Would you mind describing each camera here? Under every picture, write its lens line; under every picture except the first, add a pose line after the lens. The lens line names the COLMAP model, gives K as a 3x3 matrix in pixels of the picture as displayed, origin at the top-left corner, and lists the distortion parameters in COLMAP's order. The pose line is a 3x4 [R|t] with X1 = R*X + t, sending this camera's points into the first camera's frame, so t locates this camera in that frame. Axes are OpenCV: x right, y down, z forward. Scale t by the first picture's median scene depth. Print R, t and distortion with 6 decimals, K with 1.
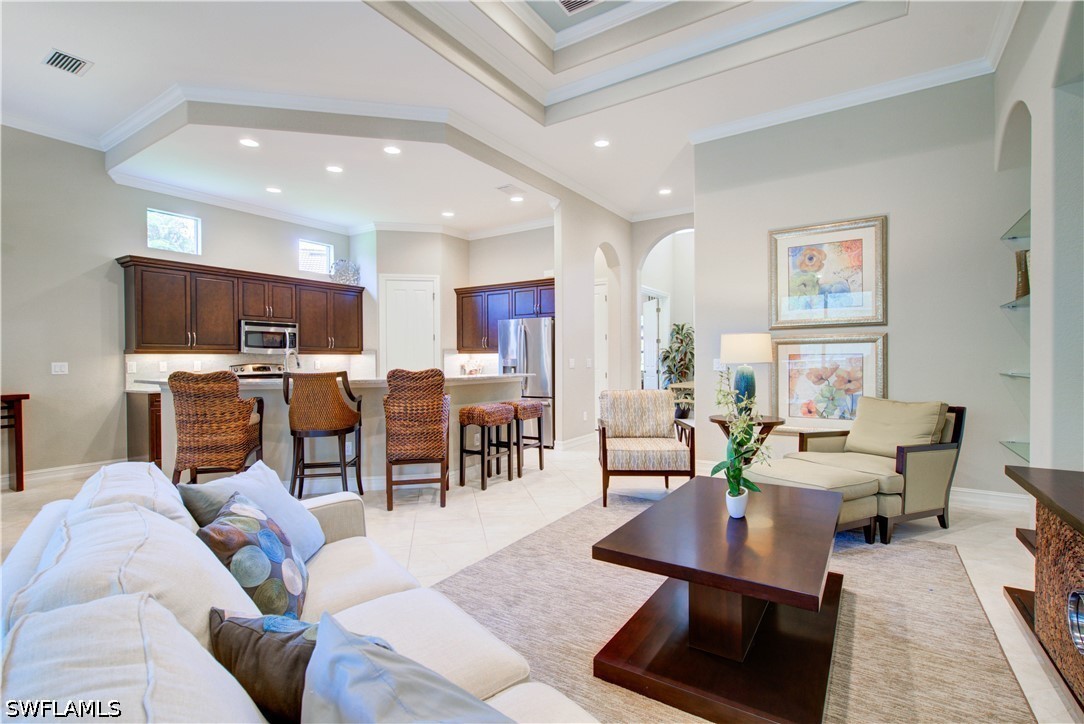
lens RADIAL K [[505.6, 0, 540.4], [0, 505.6, 363.5], [0, 0, 1]] dist [0.001924, -0.001728]
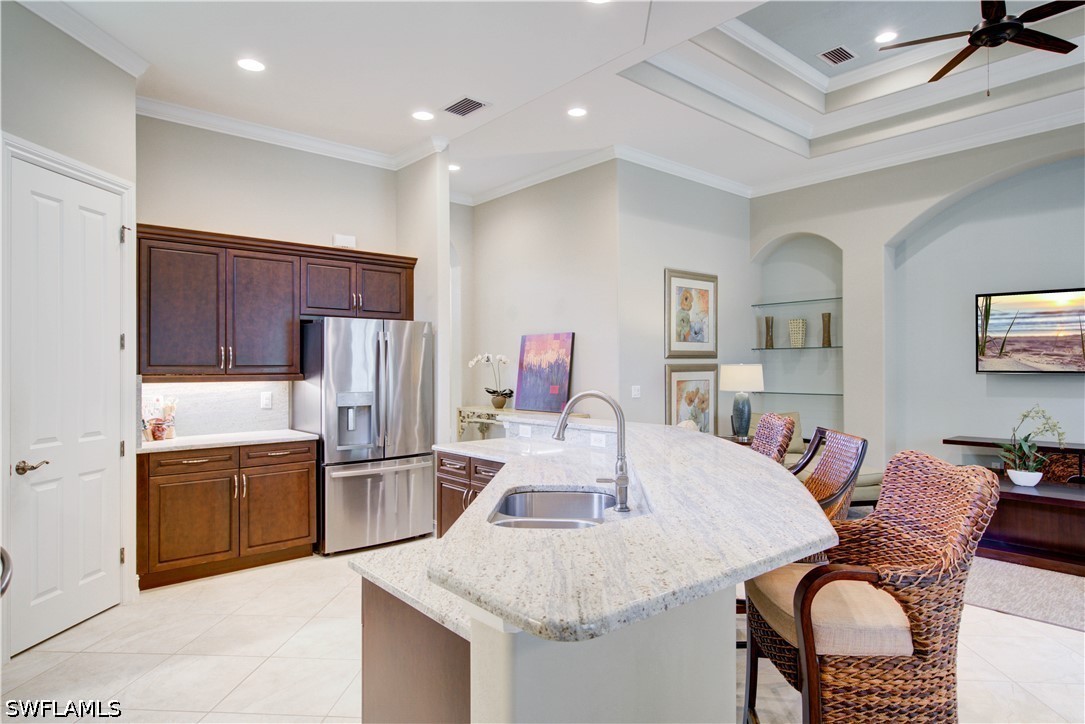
lens RADIAL K [[630.1, 0, 540.5], [0, 630.1, 362.5], [0, 0, 1]] dist [0.002015, -0.002155]
pose [[0.268368, 0.011295, 0.963250, -0.720767], [0.010673, 0.999835, -0.014697, -0.031653], [-0.963257, 0.014226, 0.268204, 0.700549]]
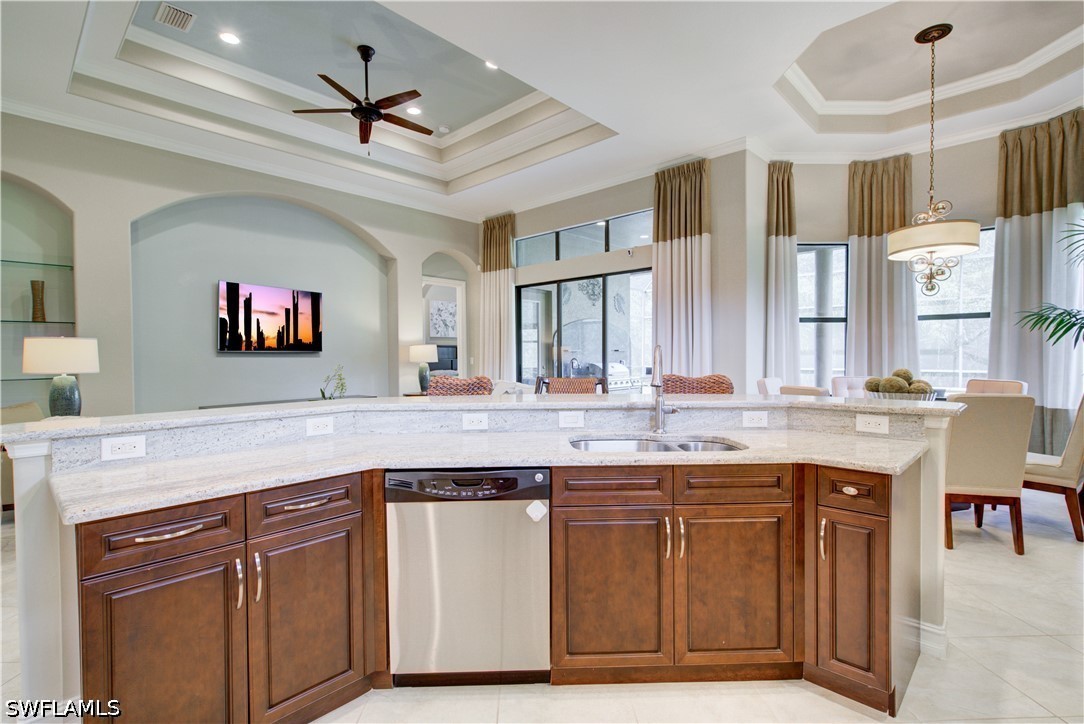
lens RADIAL K [[505.6, 0, 540.4], [0, 505.6, 363.5], [0, 0, 1]] dist [0.001924, -0.001728]
pose [[-0.986020, 0.009410, 0.166360, -0.351572], [0.014380, 0.999485, 0.028695, -0.019567], [-0.166004, 0.030687, -0.985648, 1.132943]]
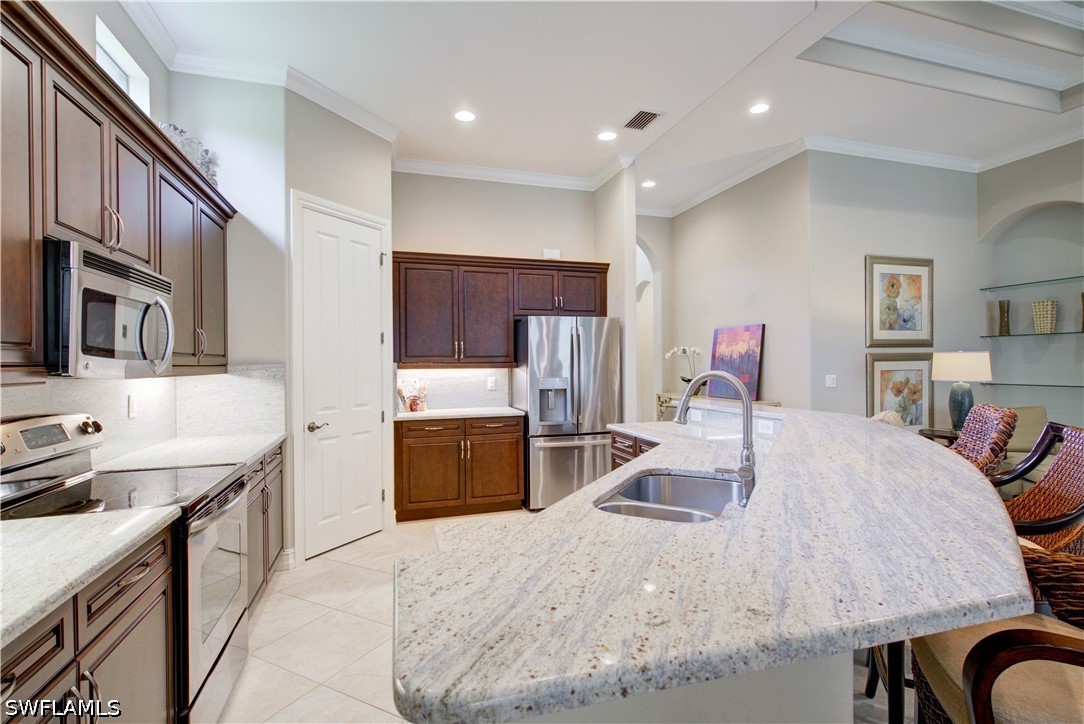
lens RADIAL K [[505.6, 0, 540.4], [0, 505.6, 363.5], [0, 0, 1]] dist [0.001924, -0.001728]
pose [[0.630828, 0.000504, 0.775922, -0.630826], [0.011276, 0.999888, -0.009816, -0.023162], [-0.775840, 0.014942, 0.630752, 0.673549]]
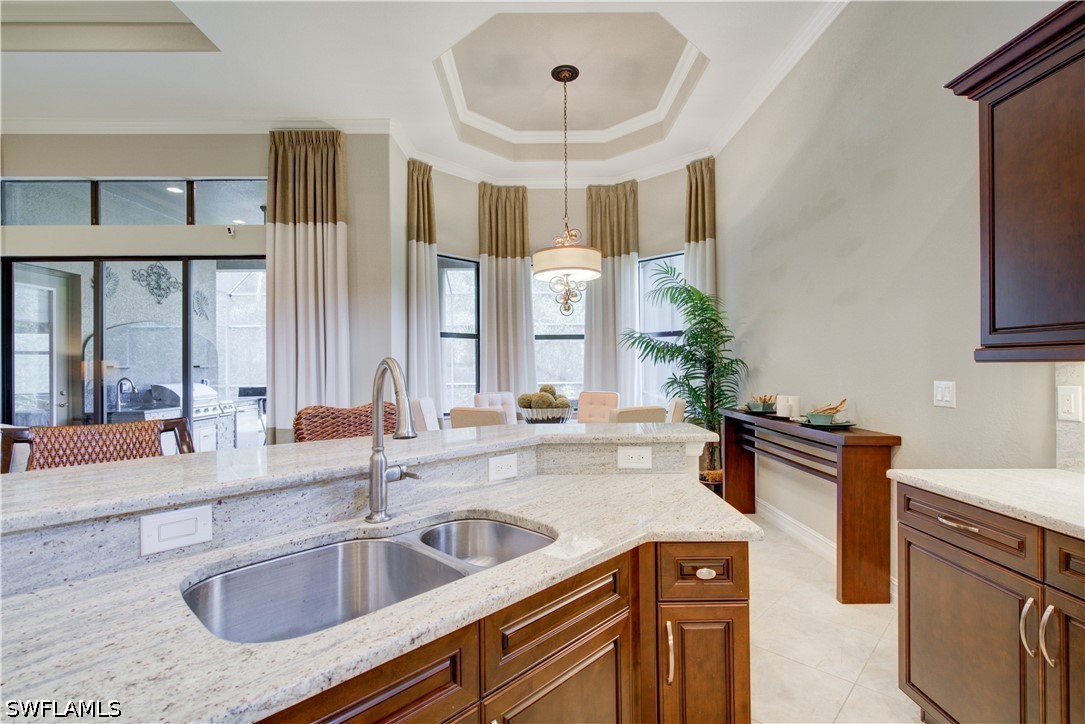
lens RADIAL K [[506.1, 0, 540.9], [0, 506.1, 363.5], [0, 0, 1]] dist [0.001924, -0.001728]
pose [[-0.824019, 0.010146, -0.566472, -0.315184], [0.007968, 0.999948, 0.006319, -0.019614], [0.566506, 0.000693, -0.824057, 0.955844]]
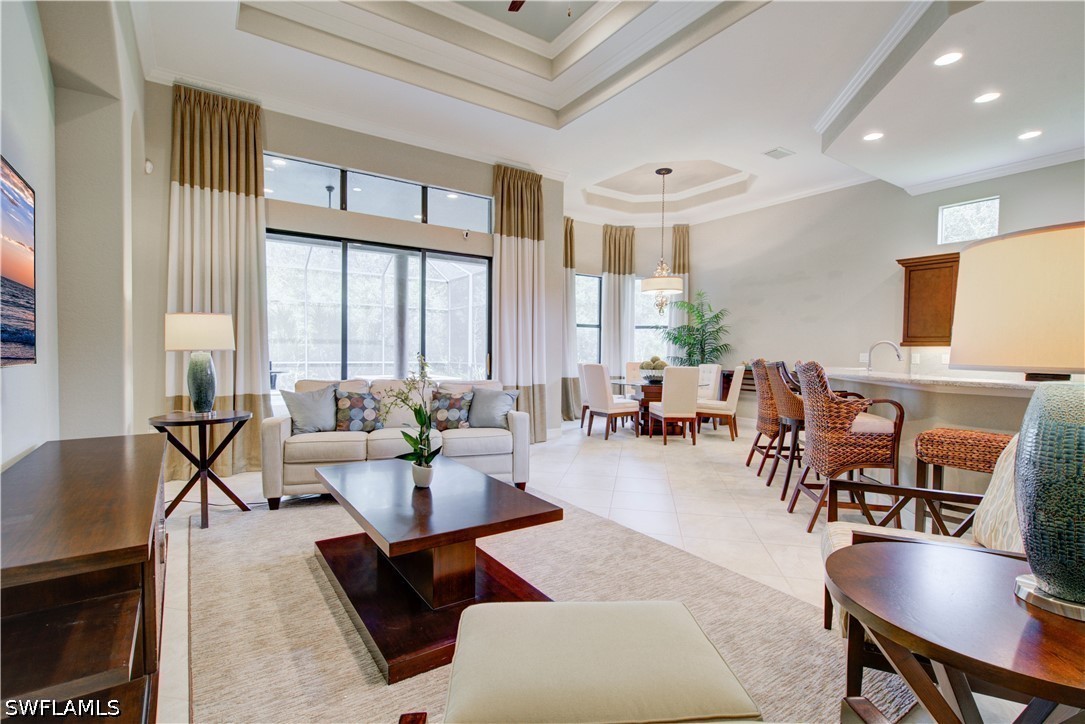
lens RADIAL K [[506.1, 0, 540.9], [0, 506.1, 363.5], [0, 0, 1]] dist [0.001924, -0.001728]
pose [[-0.380687, 0.024650, -0.924376, 0.468688], [-0.018093, 0.999255, 0.034098, -0.004498], [0.924527, 0.029705, -0.379957, 0.590527]]
